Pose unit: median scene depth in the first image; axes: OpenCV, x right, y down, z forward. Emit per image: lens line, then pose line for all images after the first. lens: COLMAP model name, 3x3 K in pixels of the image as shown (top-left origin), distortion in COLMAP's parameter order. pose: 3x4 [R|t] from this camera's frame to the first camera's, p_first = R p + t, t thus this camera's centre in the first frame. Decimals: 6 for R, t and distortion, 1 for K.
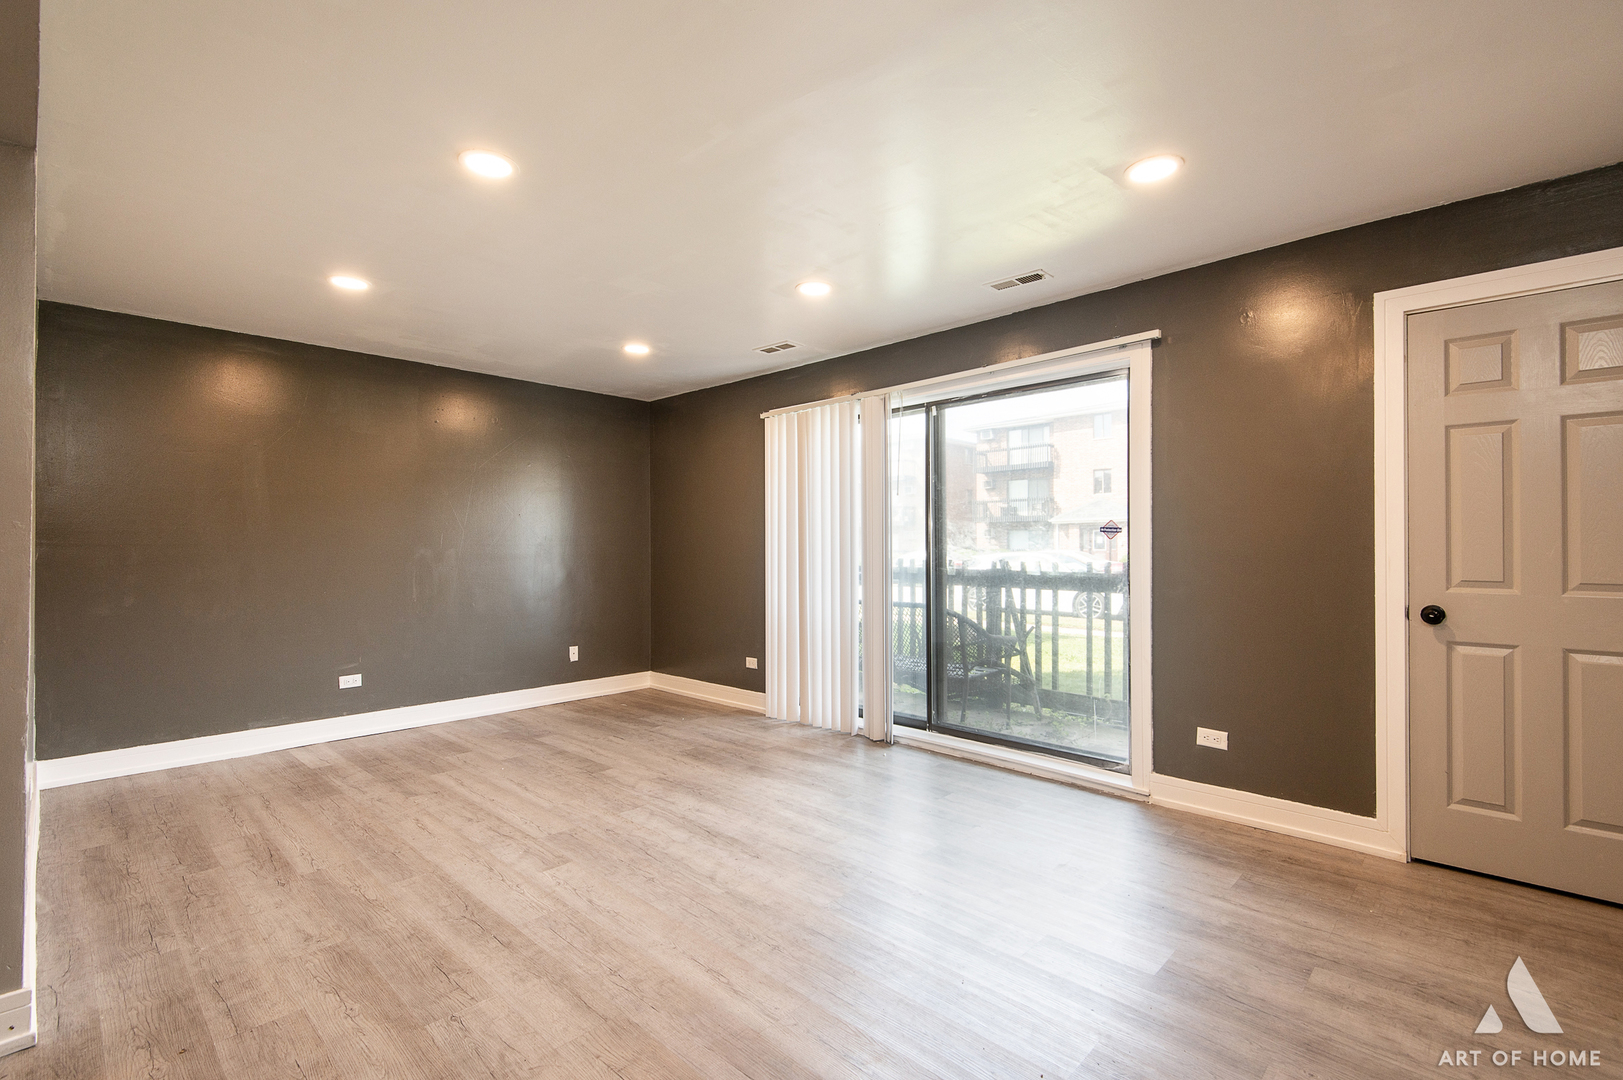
lens RADIAL K [[730.5, 0, 803.6], [0, 730.5, 539.7], [0, 0, 1]] dist [0.024066, -0.007042]
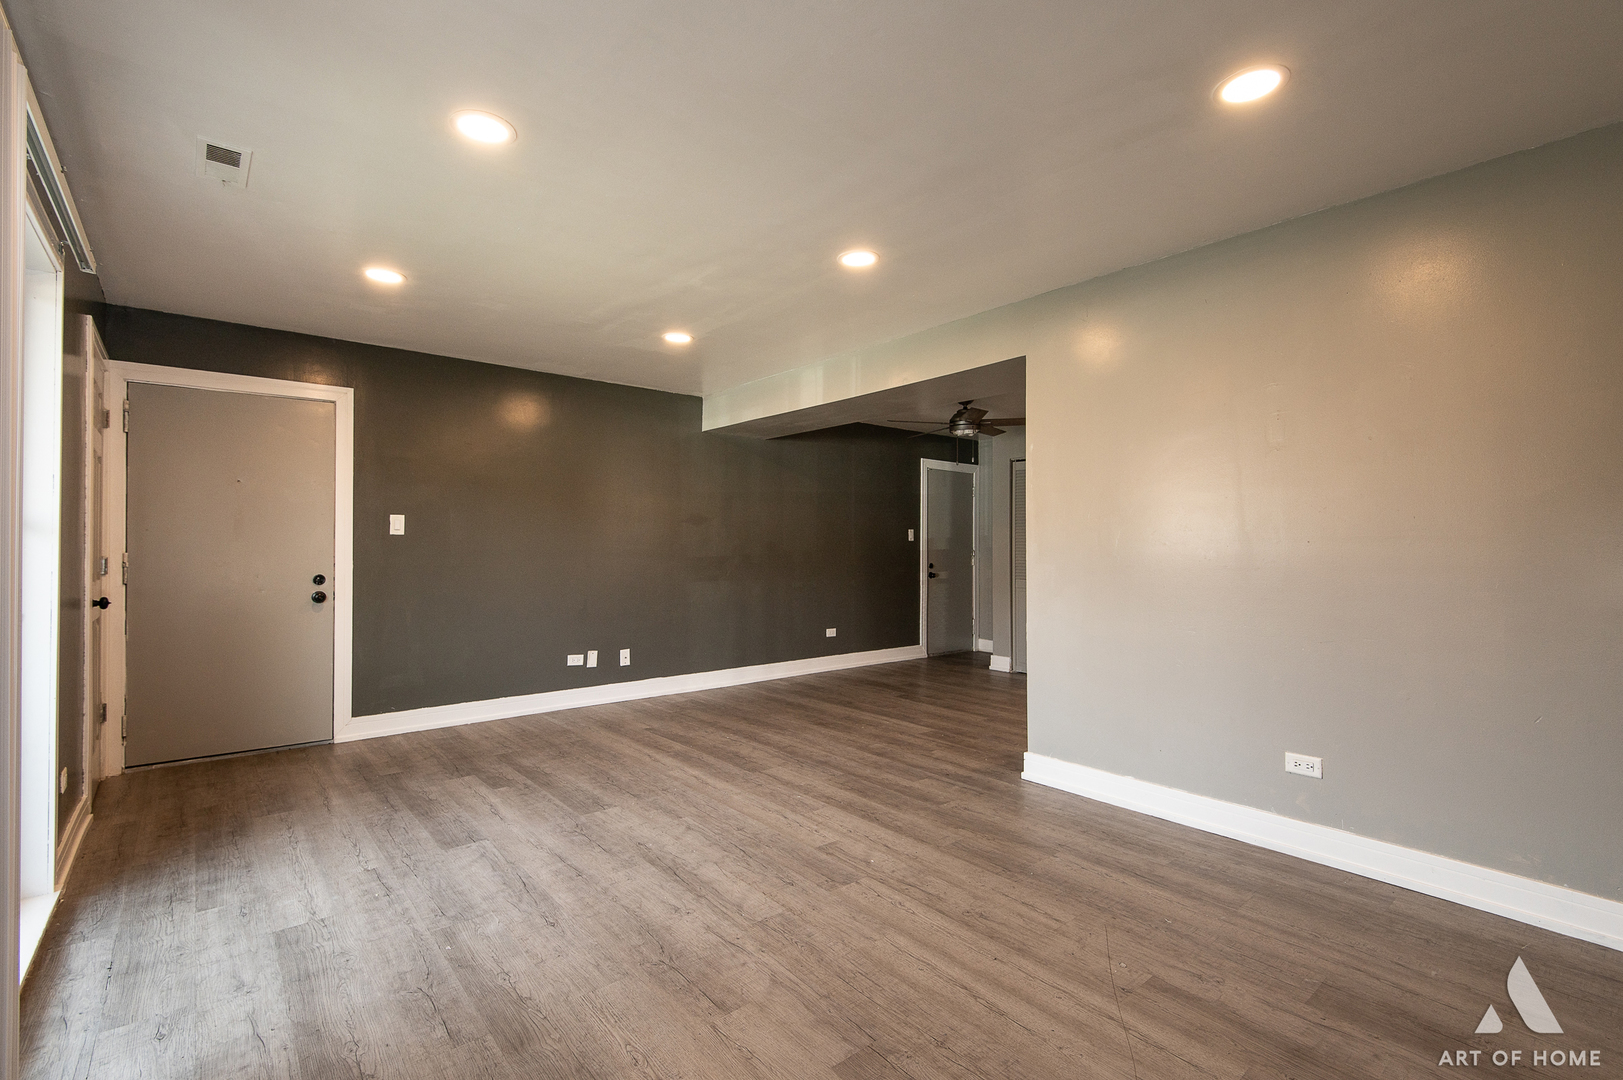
lens RADIAL K [[730.5, 0, 808.1], [0, 730.5, 540.2], [0, 0, 1]] dist [0.024066, -0.007042]
pose [[-0.994301, 0.003287, 0.106561, -0.382174], [0.001274, 0.999820, -0.018952, 0.021047], [-0.106604, -0.018708, -0.994126, 1.865916]]
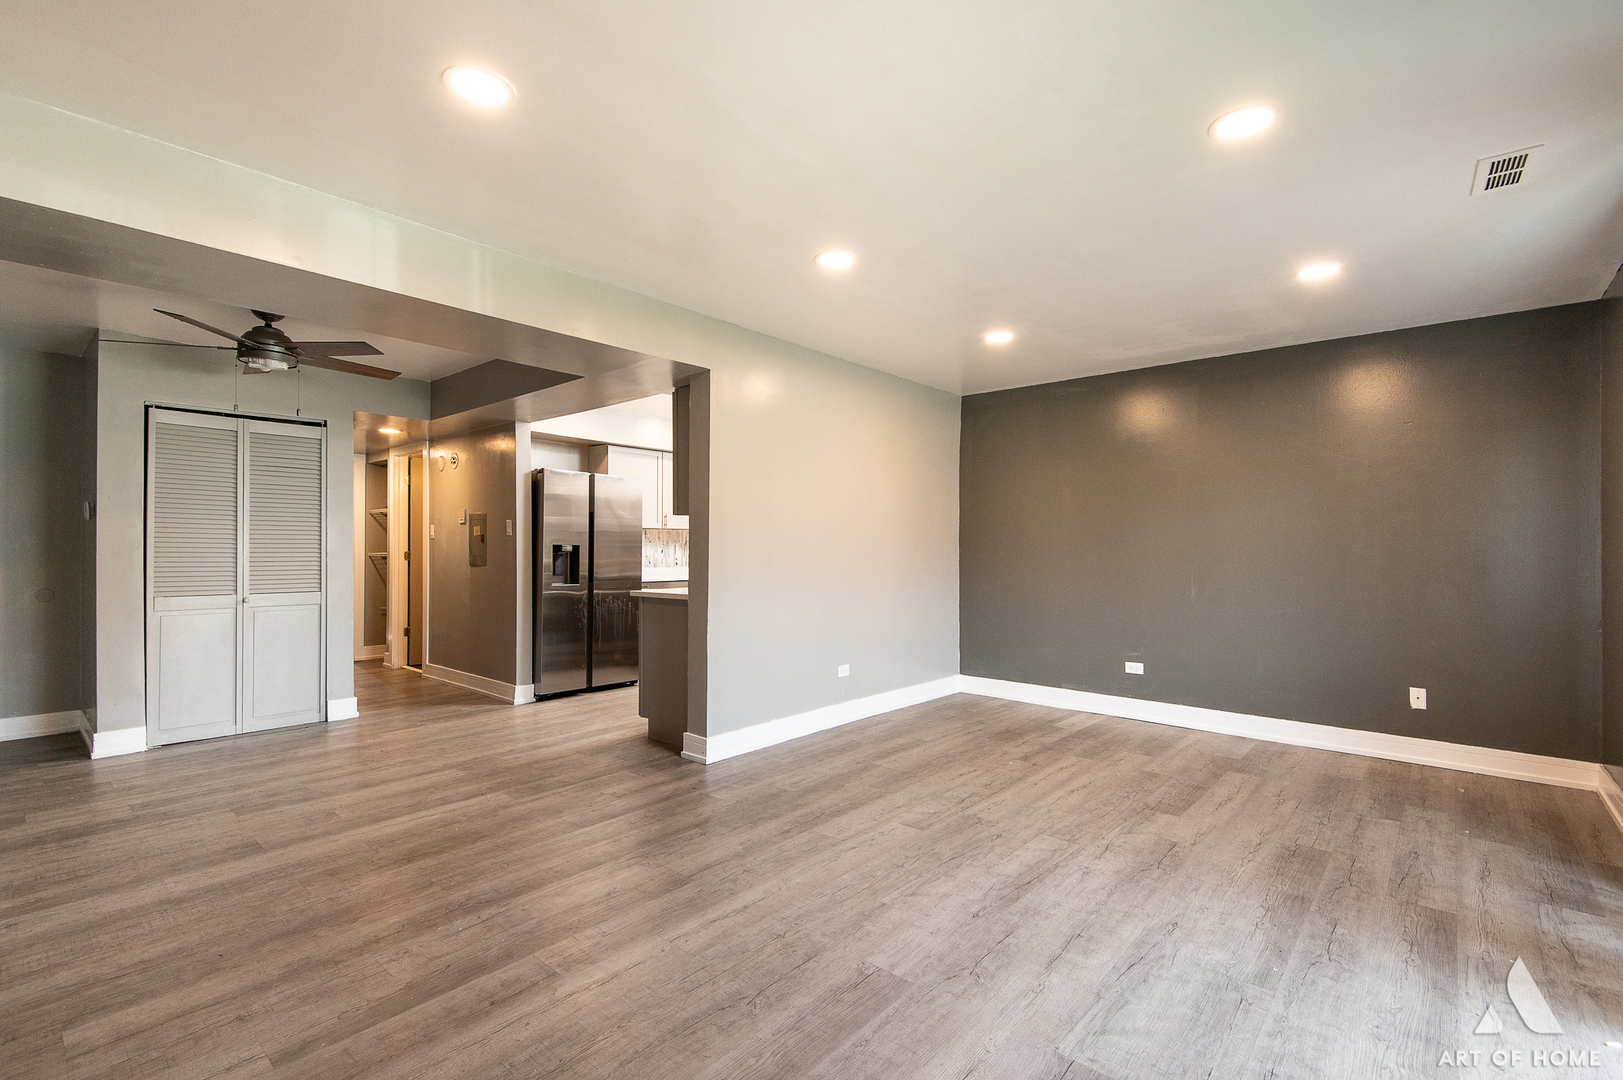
lens RADIAL K [[730.5, 0, 815.0], [0, 730.5, 531.9], [0, 0, 1]] dist [0.024066, -0.007042]
pose [[0.055129, -0.013703, -0.998385, 0.719935], [0.003755, 0.999902, -0.013516, 0.000977], [0.998472, -0.003004, 0.055175, 0.712489]]
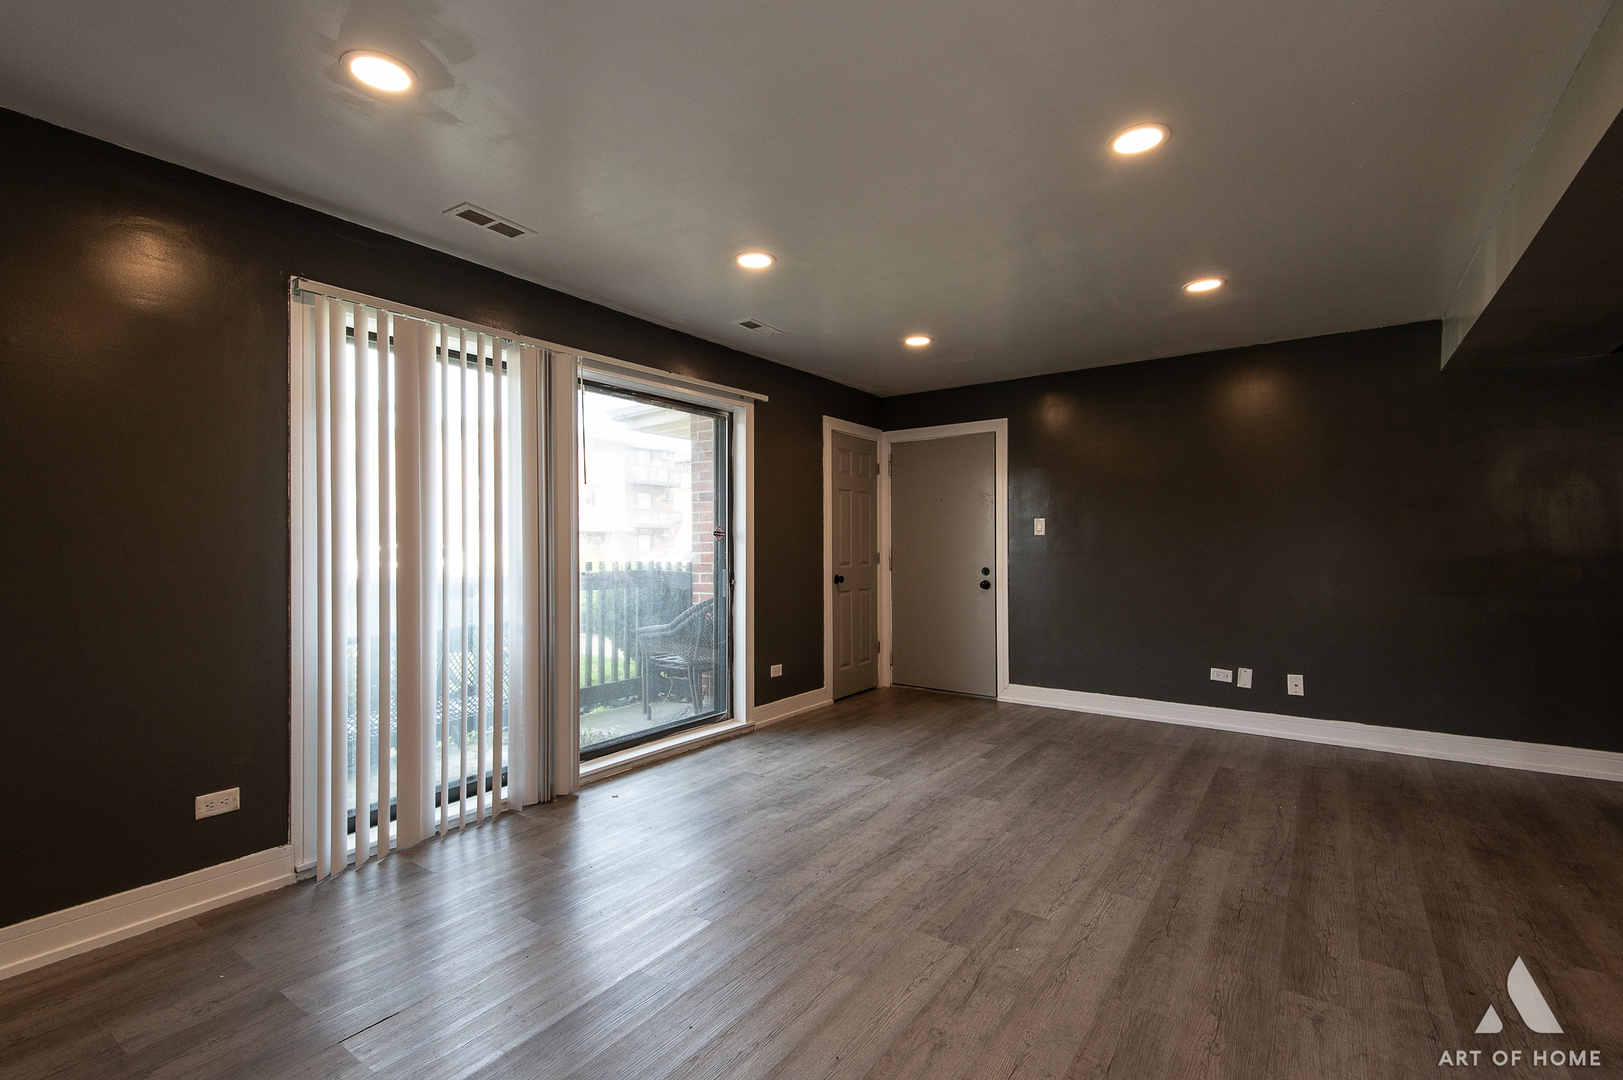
lens RADIAL K [[730.5, 0, 808.0], [0, 730.5, 538.1], [0, 0, 1]] dist [0.024066, -0.007042]
pose [[-0.149384, 0.012356, 0.988702, -1.046249], [-0.005481, 0.999896, -0.013324, 0.012582], [-0.988764, -0.007410, -0.149300, 1.255299]]
